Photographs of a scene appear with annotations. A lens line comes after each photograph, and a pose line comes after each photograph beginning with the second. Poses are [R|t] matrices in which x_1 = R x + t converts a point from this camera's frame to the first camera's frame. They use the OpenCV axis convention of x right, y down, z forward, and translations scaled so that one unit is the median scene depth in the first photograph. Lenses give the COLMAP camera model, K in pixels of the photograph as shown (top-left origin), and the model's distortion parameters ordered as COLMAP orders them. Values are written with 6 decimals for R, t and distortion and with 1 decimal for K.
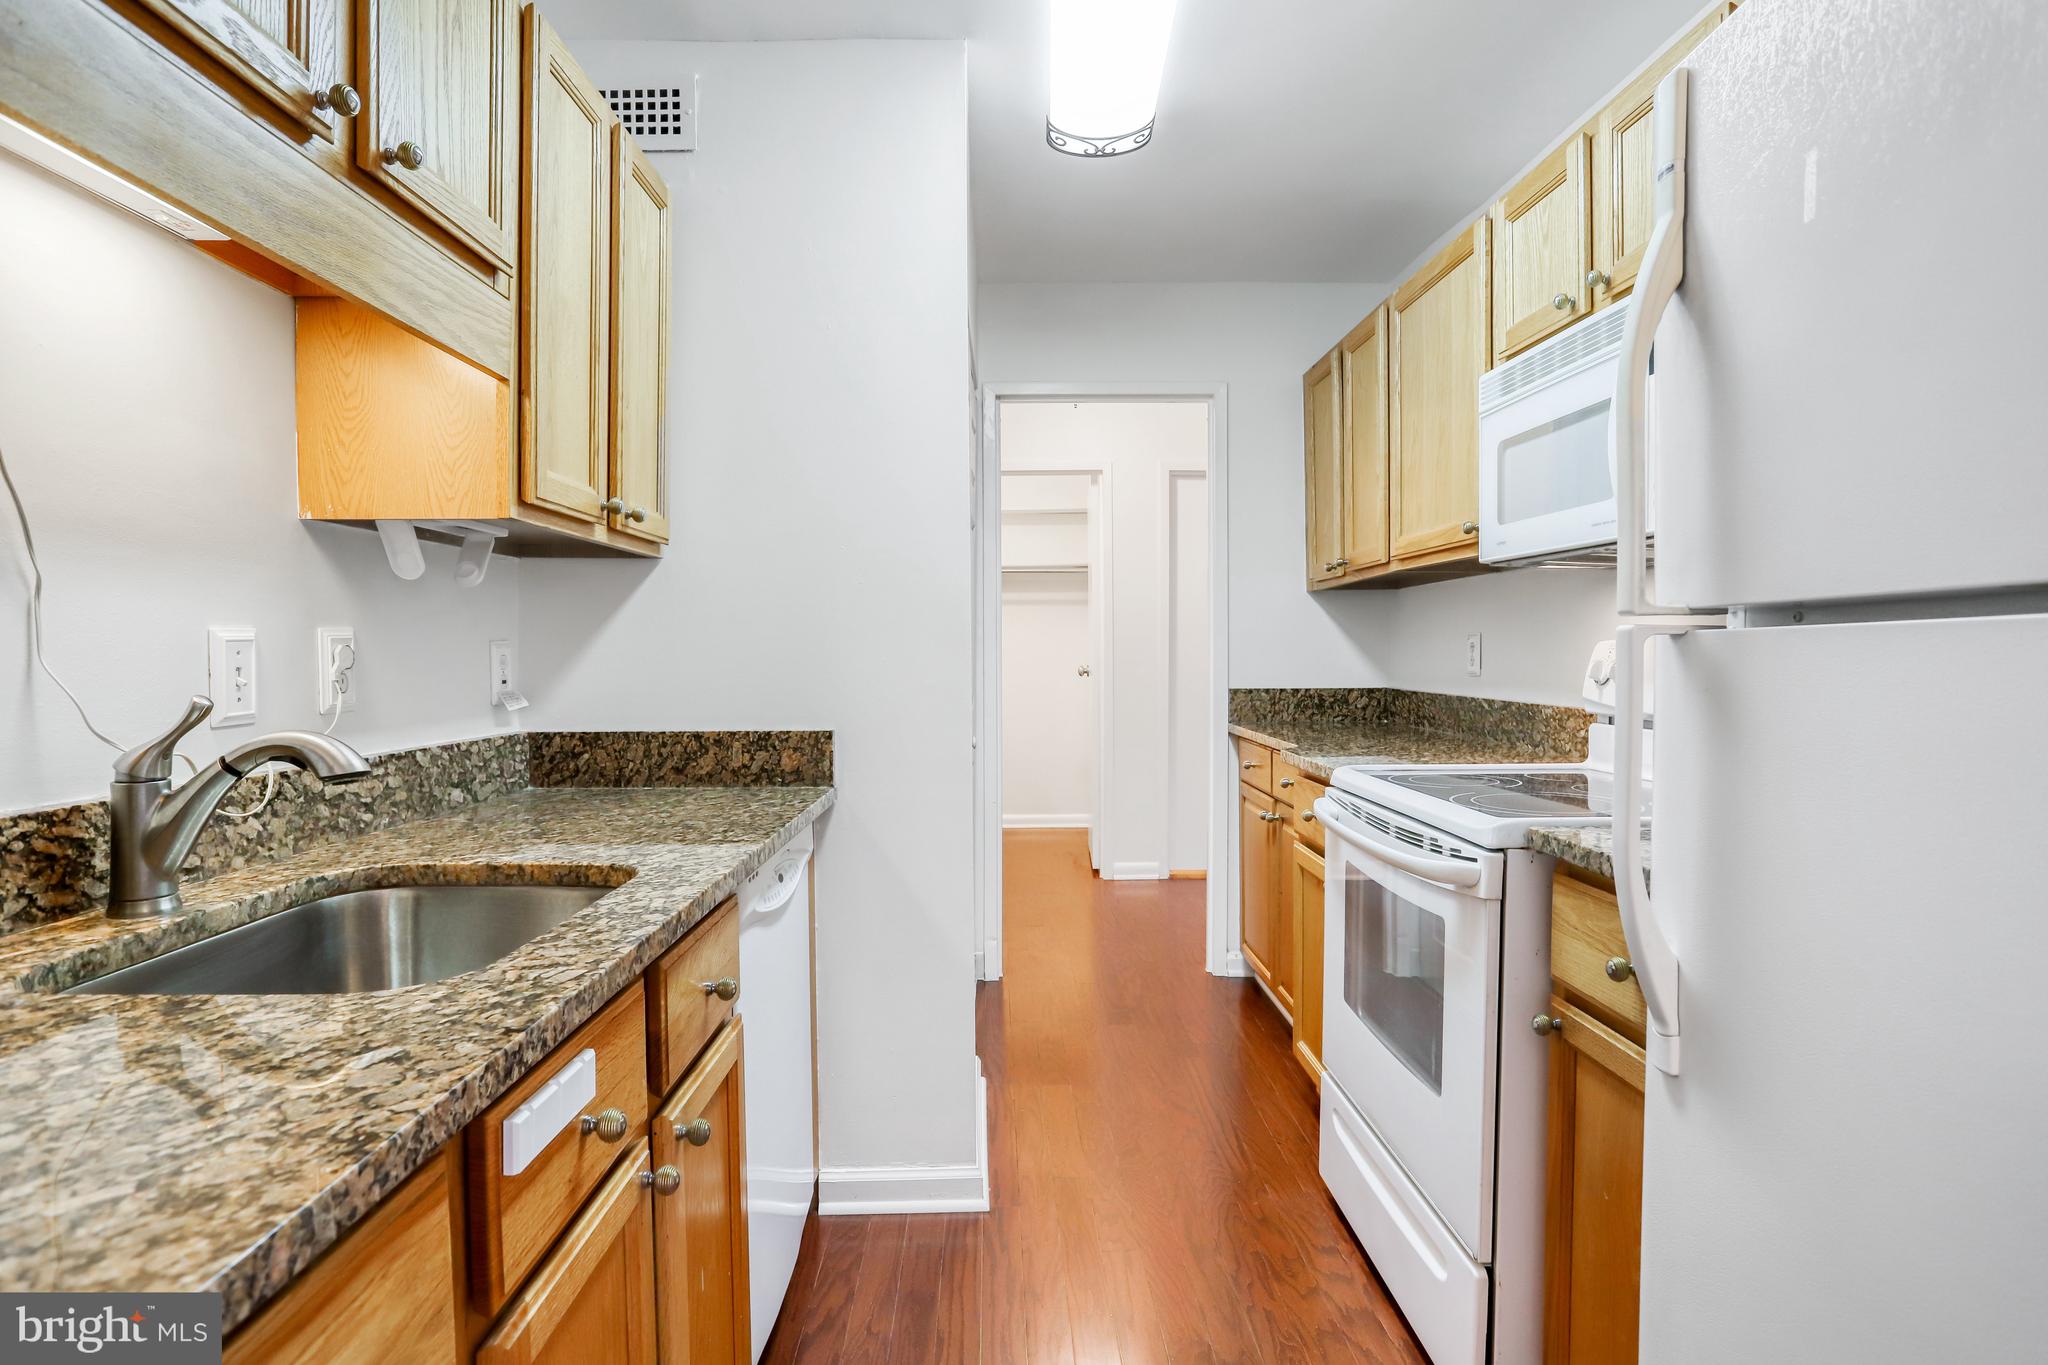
lens RADIAL K [[1111.9, 0, 1028.1], [0, 1111.9, 667.9], [0, 0, 1]] dist [-0.081599, 0.044727]
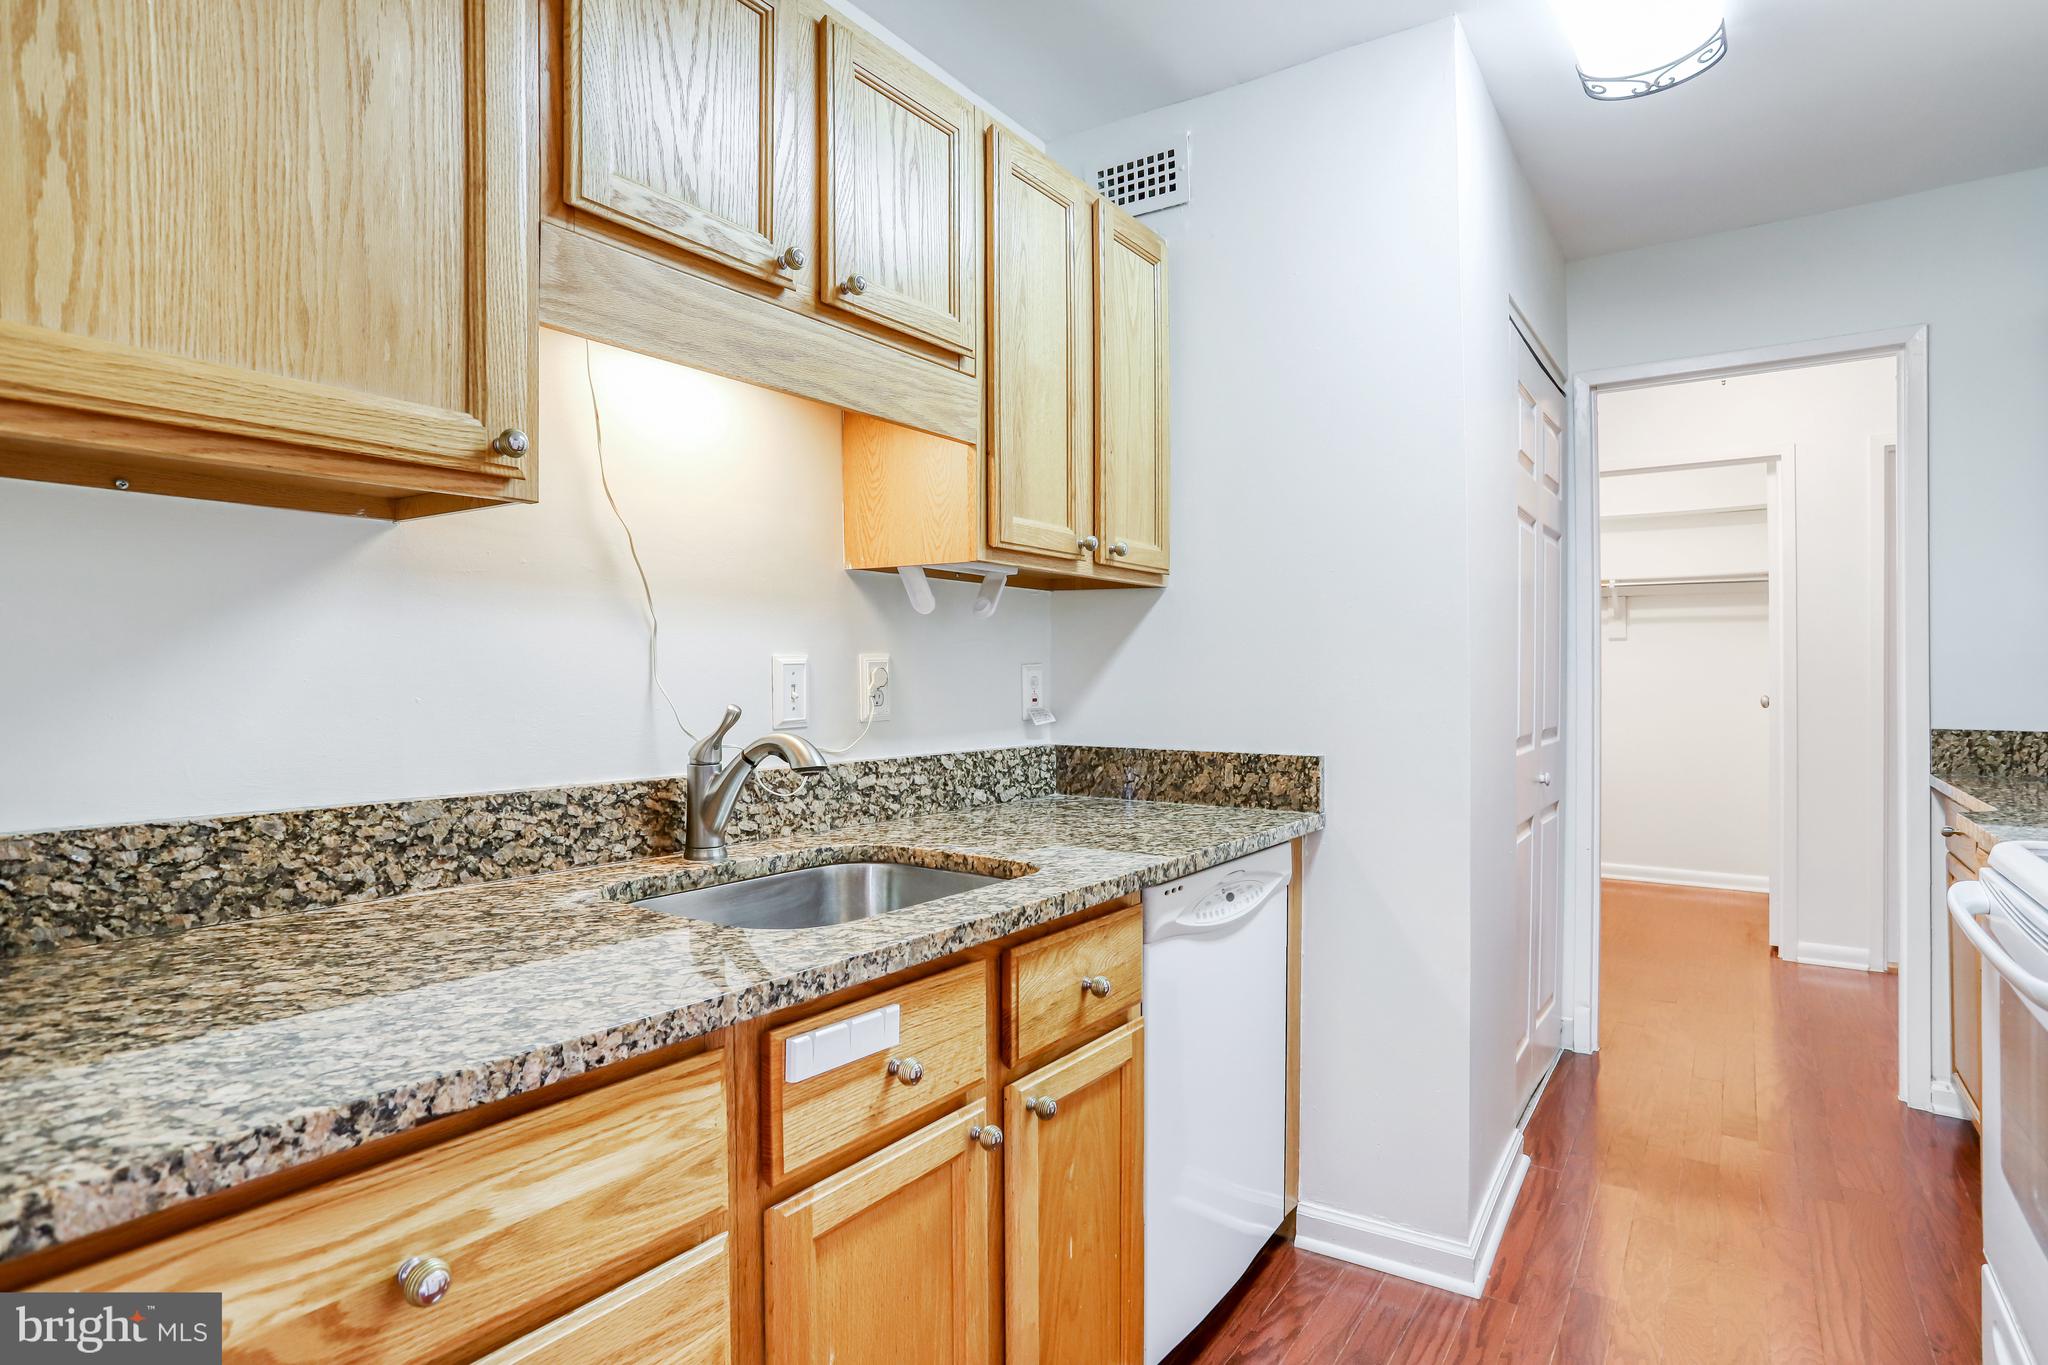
lens RADIAL K [[1138.2, 0, 1019.8], [0, 1138.2, 670.8], [0, 0, 1]] dist [-0.089193, 0.060087]
pose [[0.793730, 0.005327, -0.608247, 0.291355], [-0.015695, 0.999808, -0.011724, -0.004592], [0.608068, 0.018852, 0.793661, 0.052049]]
